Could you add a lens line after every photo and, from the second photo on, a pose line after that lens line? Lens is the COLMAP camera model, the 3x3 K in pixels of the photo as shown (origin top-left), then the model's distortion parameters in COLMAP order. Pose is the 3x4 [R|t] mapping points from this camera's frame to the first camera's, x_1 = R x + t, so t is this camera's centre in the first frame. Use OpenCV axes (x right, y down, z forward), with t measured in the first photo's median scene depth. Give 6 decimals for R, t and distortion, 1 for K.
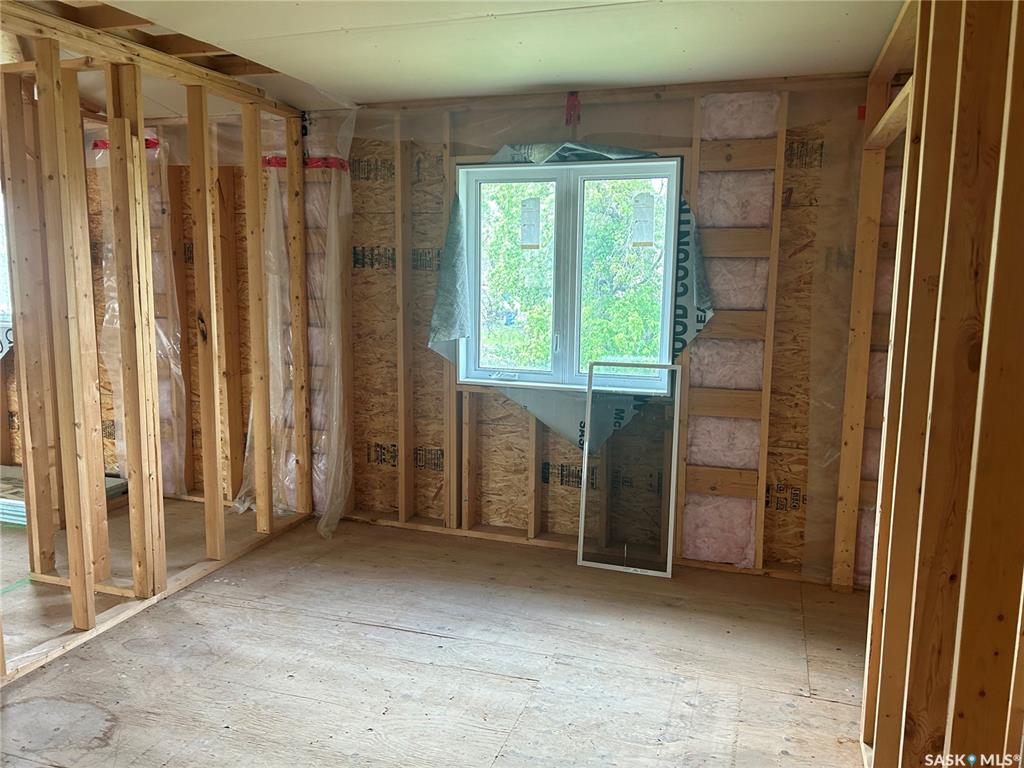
lens RADIAL K [[760.9, 0, 513.9], [0, 760.9, 376.5], [0, 0, 1]] dist [0.058625, -0.060726]
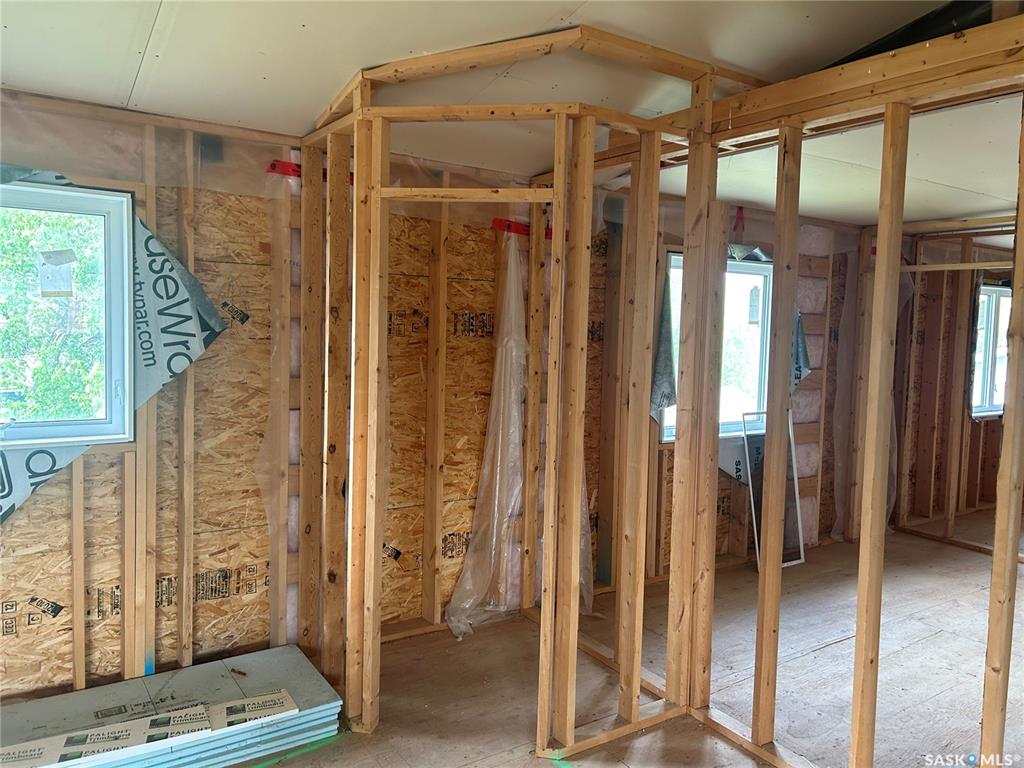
lens RADIAL K [[760.9, 0, 511.9], [0, 760.9, 375.0], [0, 0, 1]] dist [0.058625, -0.060726]
pose [[0.616157, -0.045958, 0.786281, -1.206911], [0.089513, 0.995914, -0.011934, -0.107223], [-0.782520, 0.077736, 0.617753, 0.524538]]
